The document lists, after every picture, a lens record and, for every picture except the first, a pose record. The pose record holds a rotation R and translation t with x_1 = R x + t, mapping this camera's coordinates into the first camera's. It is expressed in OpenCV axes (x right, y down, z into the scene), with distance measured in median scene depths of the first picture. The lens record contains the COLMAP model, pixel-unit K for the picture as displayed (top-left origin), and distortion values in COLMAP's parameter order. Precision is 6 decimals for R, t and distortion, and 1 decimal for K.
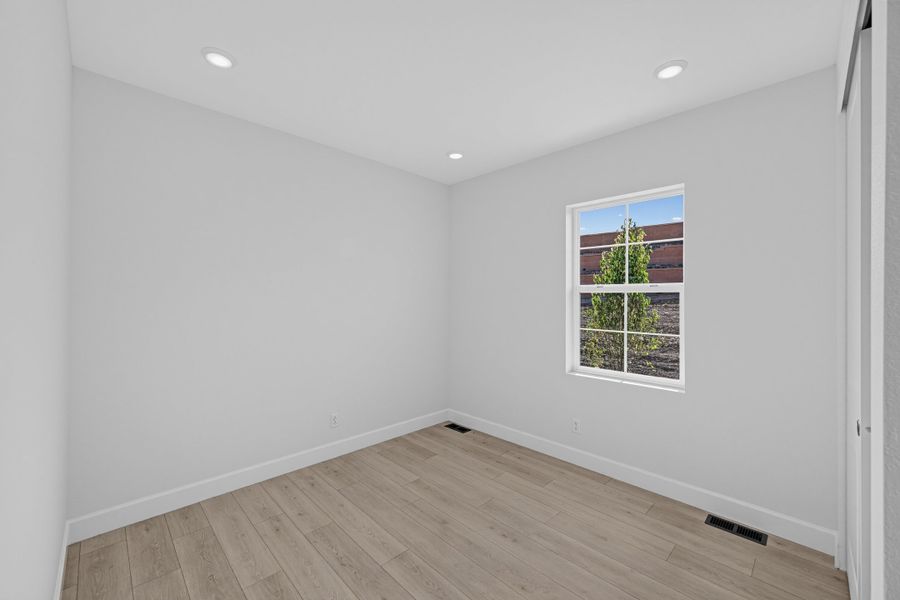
lens RADIAL K [[355.7, 0, 452.5], [0, 355.7, 296.9], [0, 0, 1]] dist [0.001452, -0.000444]
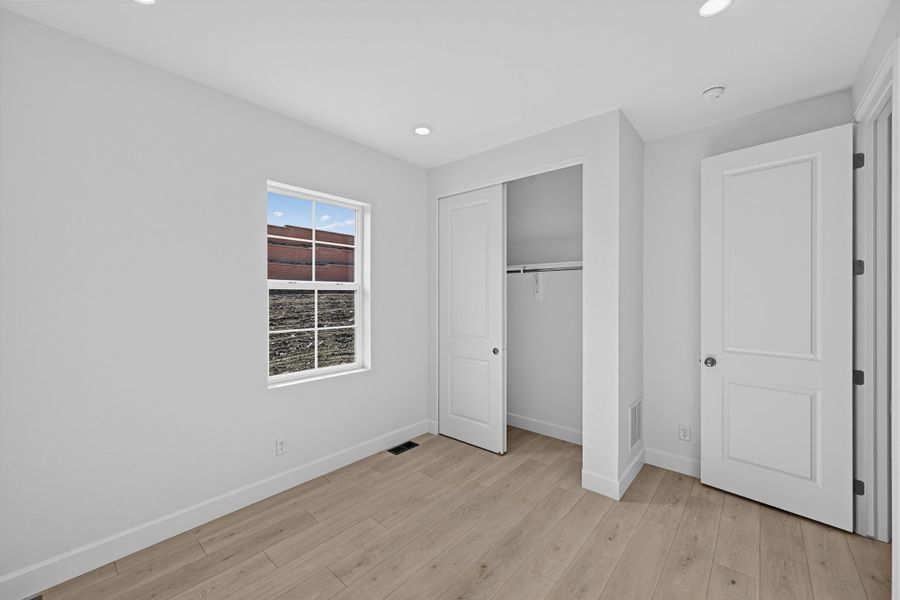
lens RADIAL K [[355.7, 0, 452.8], [0, 355.7, 295.2], [0, 0, 1]] dist [0.001452, -0.000444]
pose [[-0.057661, -0.014514, 0.998231, -0.551821], [-0.005272, 0.999885, 0.014233, -0.012445], [-0.998322, -0.004442, -0.057731, 0.683746]]
